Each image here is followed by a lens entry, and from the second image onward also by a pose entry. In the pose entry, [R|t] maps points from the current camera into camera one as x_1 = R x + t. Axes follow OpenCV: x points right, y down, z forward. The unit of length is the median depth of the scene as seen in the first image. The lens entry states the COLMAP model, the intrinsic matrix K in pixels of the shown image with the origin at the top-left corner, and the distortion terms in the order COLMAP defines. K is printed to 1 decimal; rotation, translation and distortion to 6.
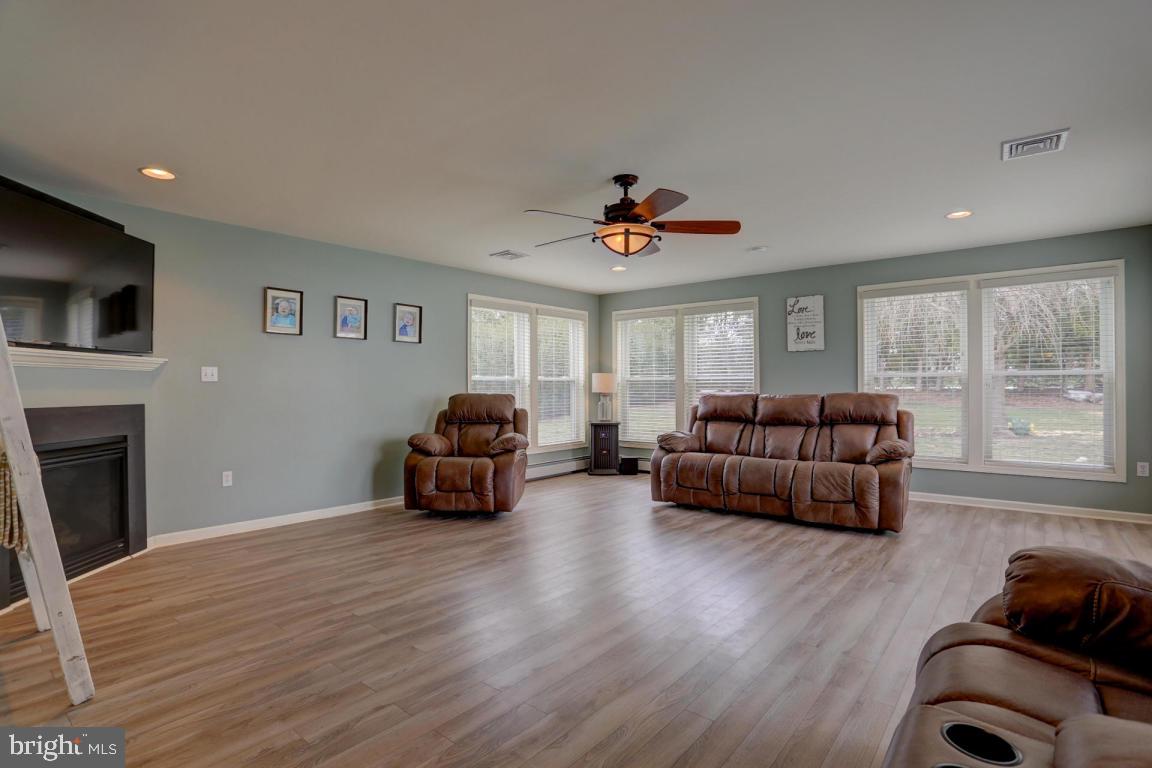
lens RADIAL K [[575.9, 0, 576.0], [0, 575.9, 384.0], [0, 0, 1]] dist [-0.072121, 0.032810]
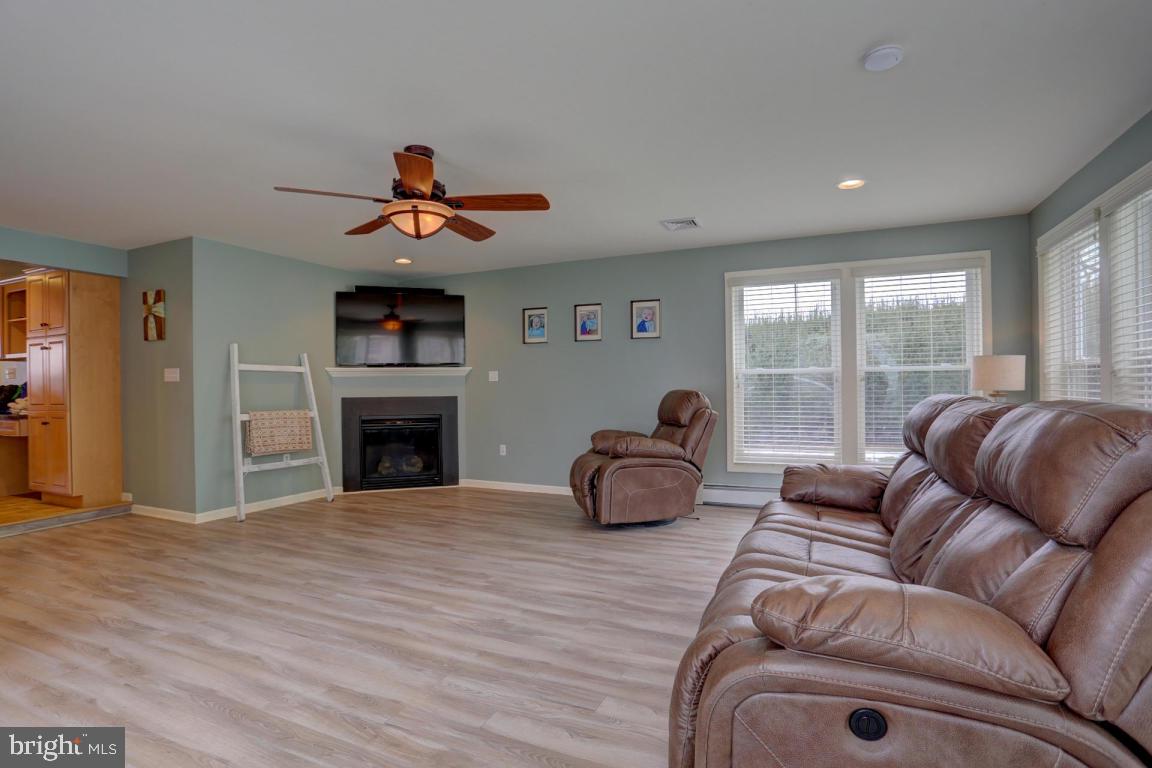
lens RADIAL K [[563.1, 0, 582.7], [0, 563.1, 391.2], [0, 0, 1]] dist [-0.073329, 0.026473]
pose [[0.259353, 0.009170, -0.965739, 0.928278], [0.014859, 0.999799, 0.013484, 0.005297], [0.965668, -0.017847, 0.259164, 0.967768]]
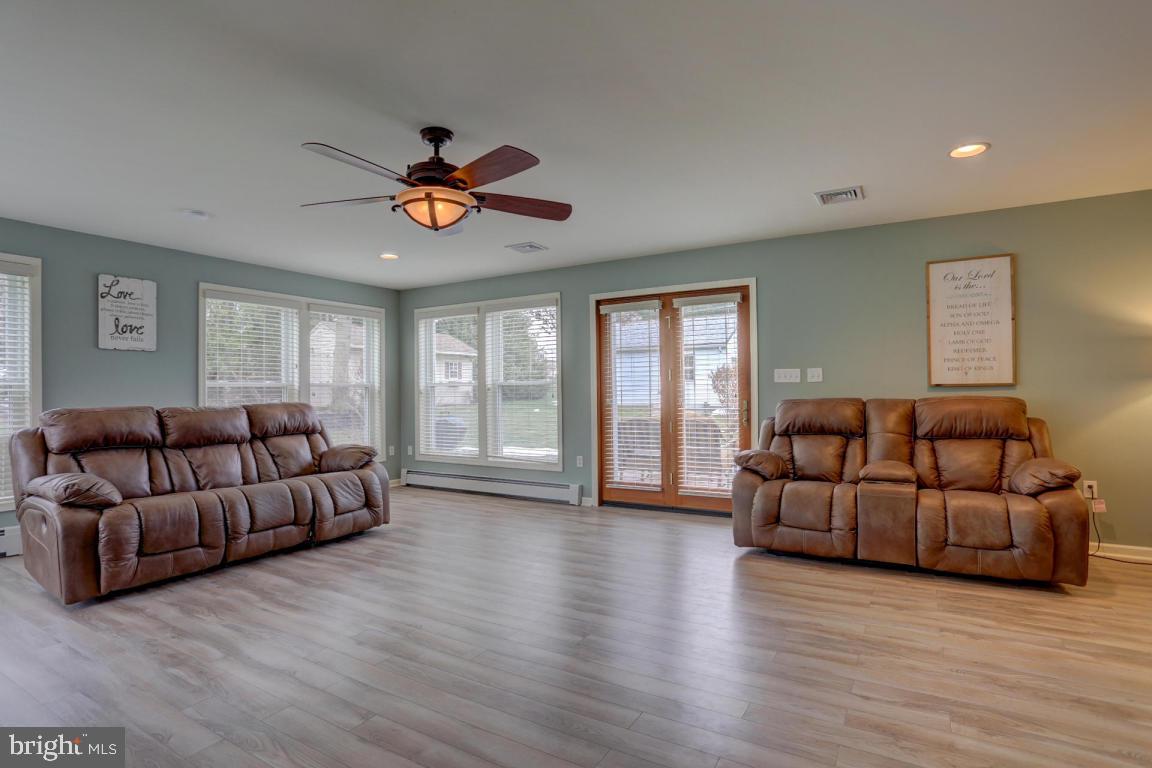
lens RADIAL K [[563.1, 0, 582.7], [0, 563.1, 391.2], [0, 0, 1]] dist [-0.073329, 0.026473]
pose [[-0.159436, 0.012111, 0.987134, -0.660591], [0.009462, 0.999898, -0.010739, 0.015056], [-0.987163, 0.007628, -0.159534, 0.877903]]
